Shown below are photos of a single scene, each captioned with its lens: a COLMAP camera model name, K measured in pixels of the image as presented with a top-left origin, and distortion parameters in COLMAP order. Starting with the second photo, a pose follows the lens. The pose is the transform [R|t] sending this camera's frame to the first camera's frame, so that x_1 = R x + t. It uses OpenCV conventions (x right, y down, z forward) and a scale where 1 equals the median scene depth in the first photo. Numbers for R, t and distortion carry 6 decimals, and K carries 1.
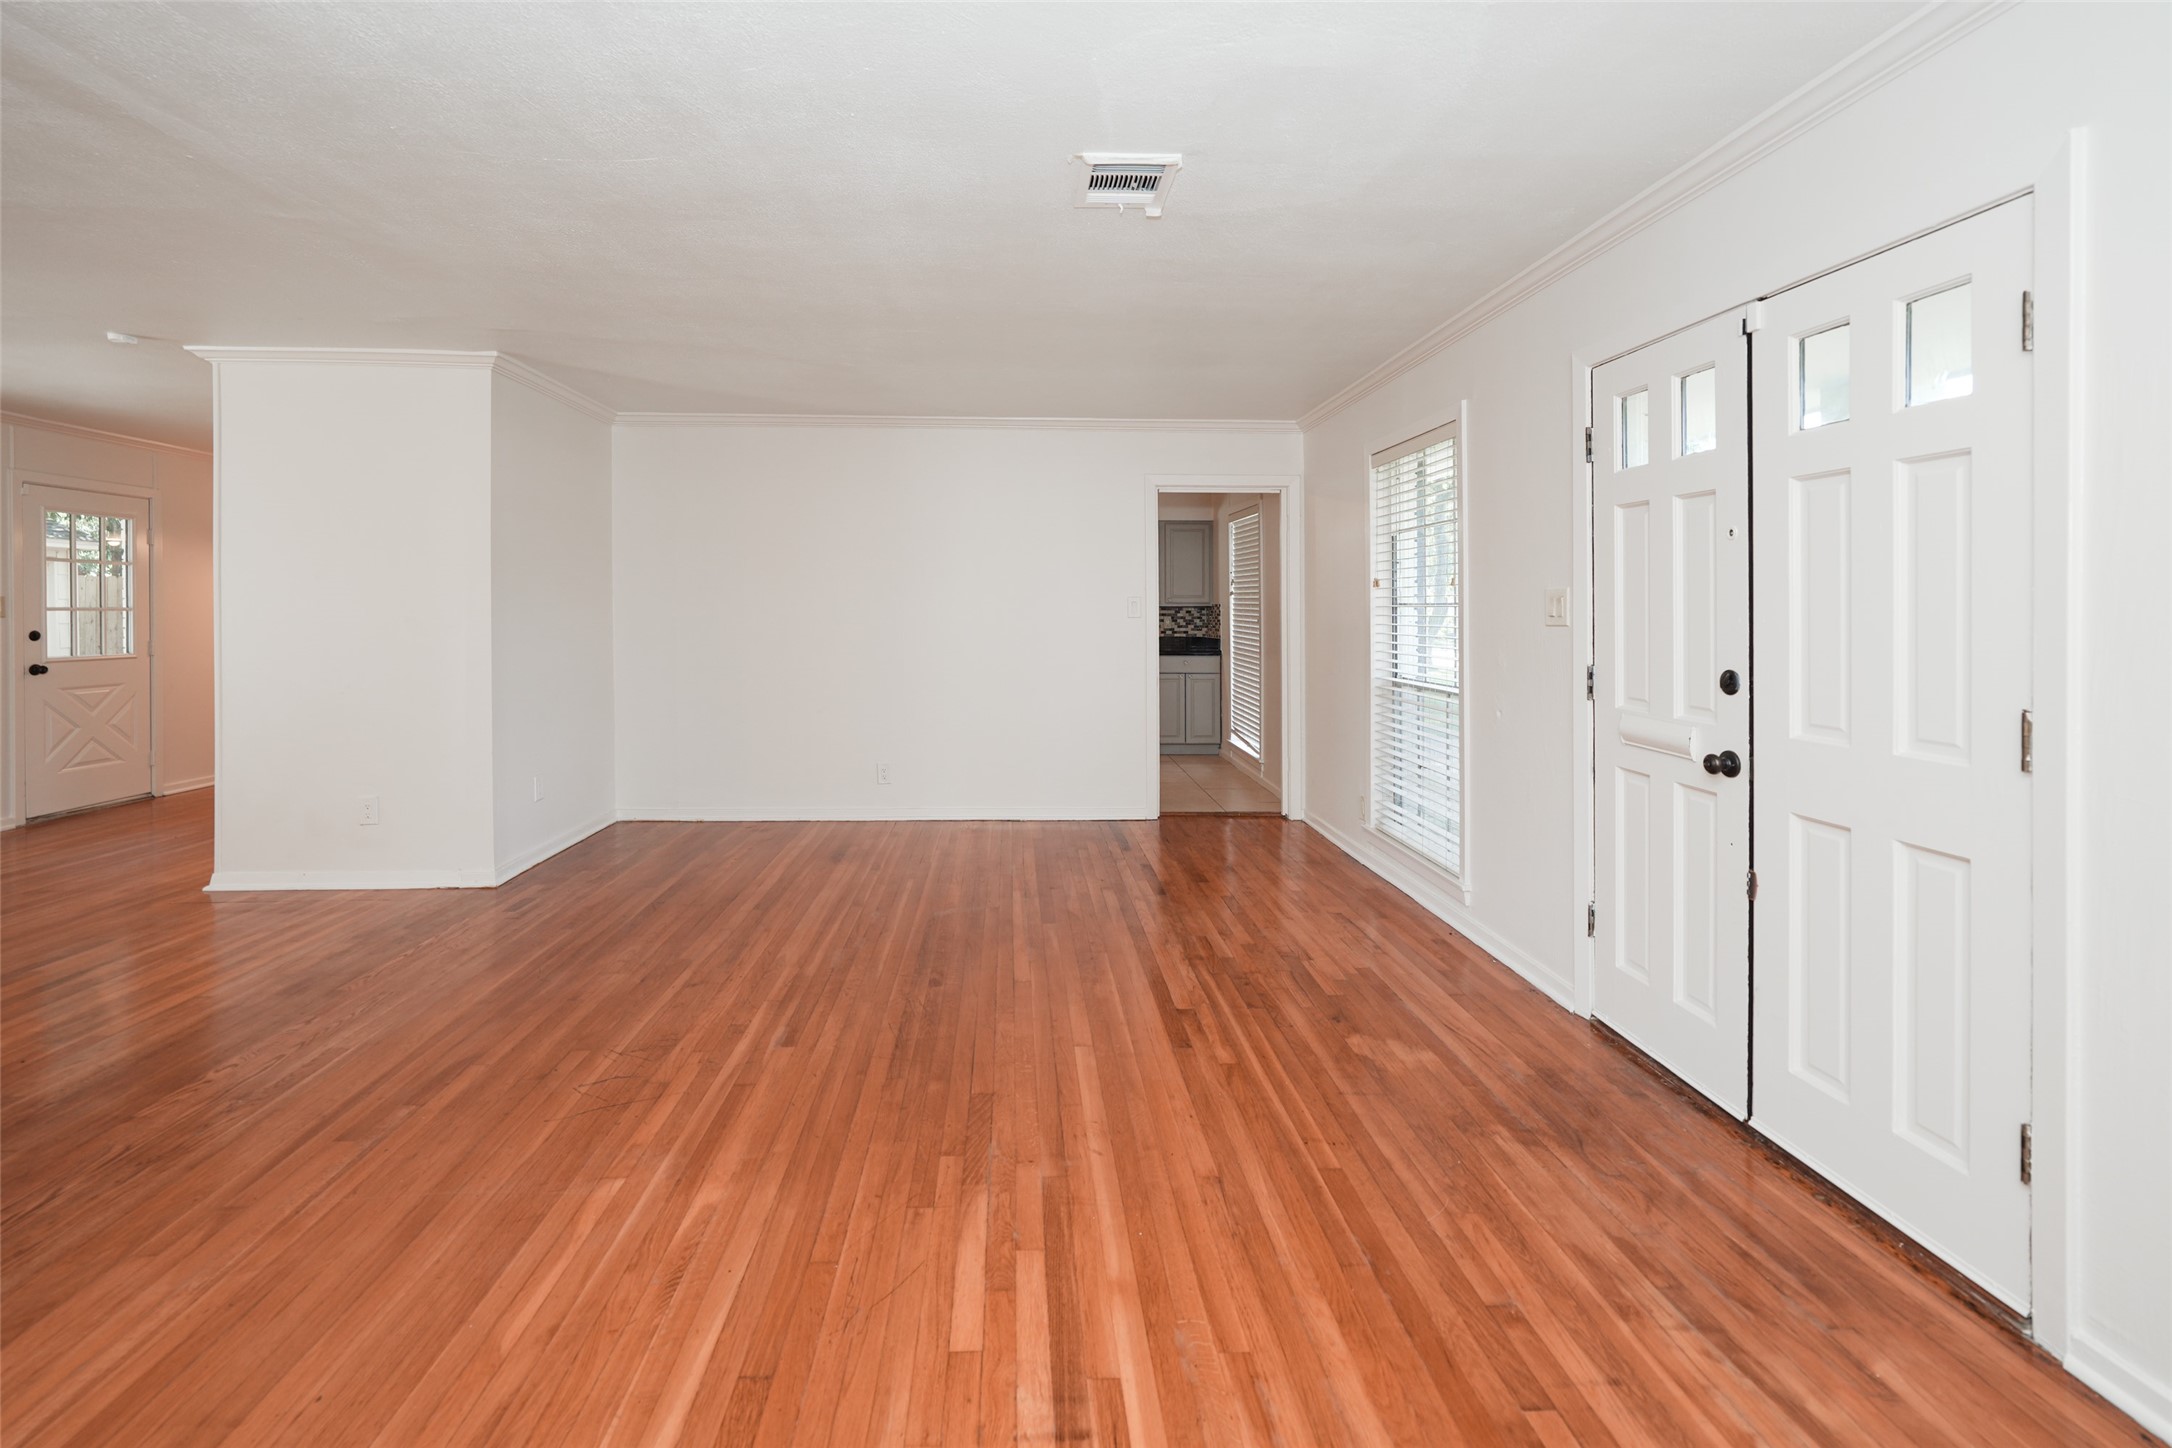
lens RADIAL K [[919.1, 0, 1028.2], [0, 919.1, 609.1], [0, 0, 1]] dist [-0.004157, 0.000557]
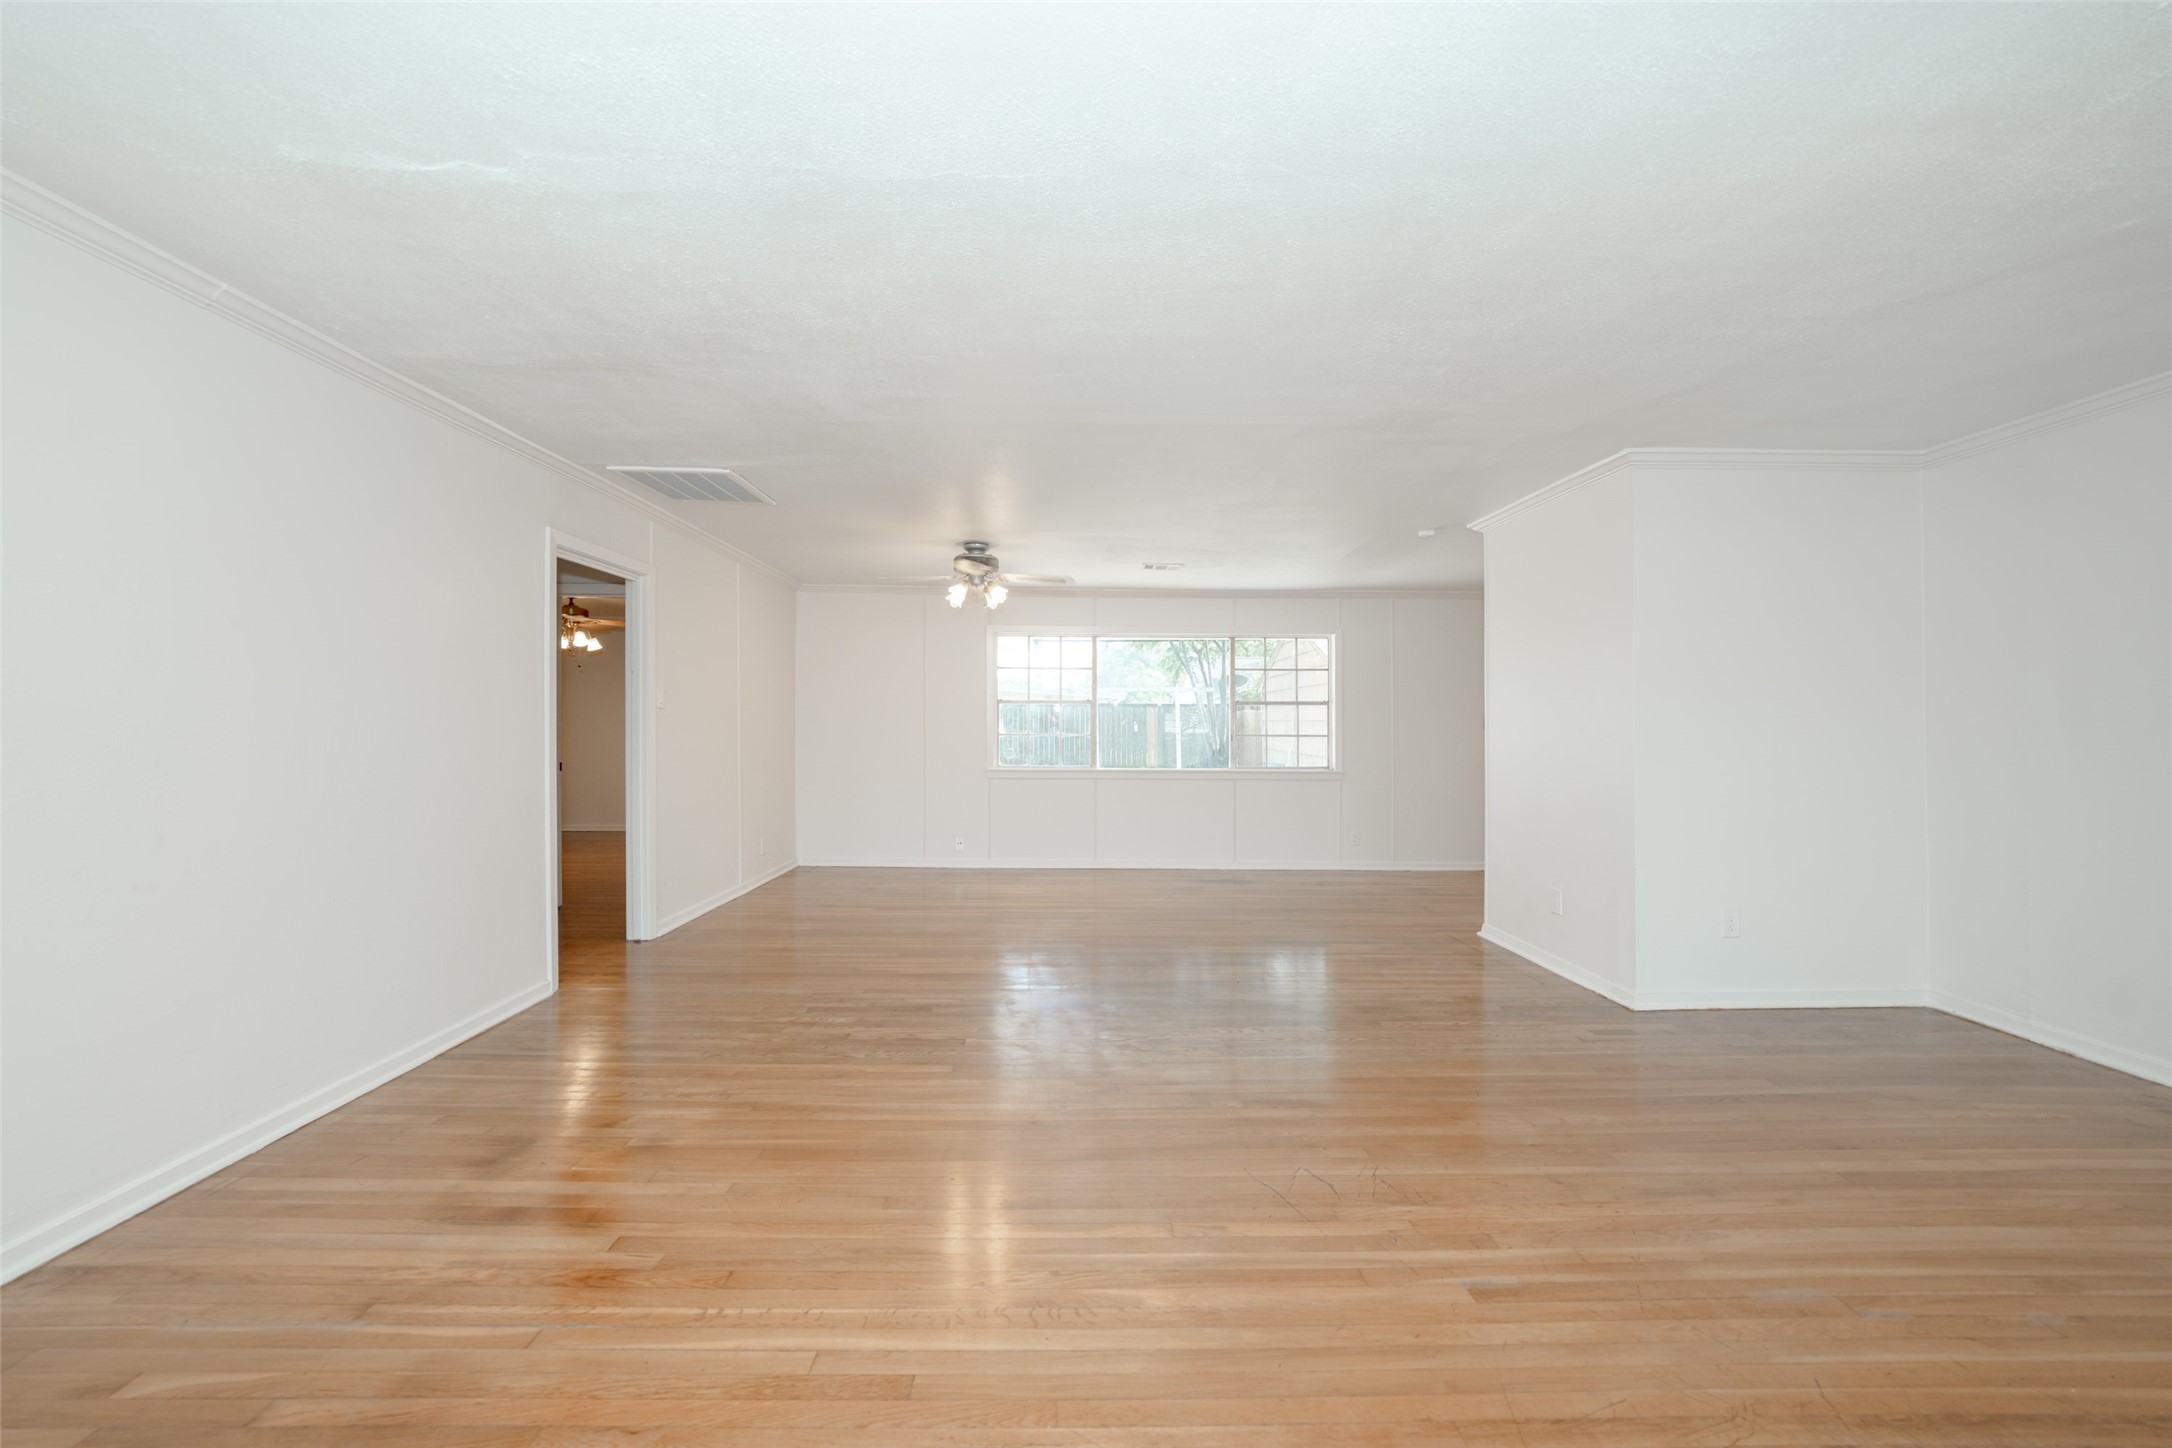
lens RADIAL K [[804.5, 0, 1087.5], [0, 804.5, 702.6], [0, 0, 1]] dist [-0.013408, 0.000010]
pose [[-0.007517, -0.032710, -0.999437, 0.368476], [-0.000588, 0.999465, -0.032707, 0.019234], [0.999972, 0.000341, -0.007532, 0.645998]]
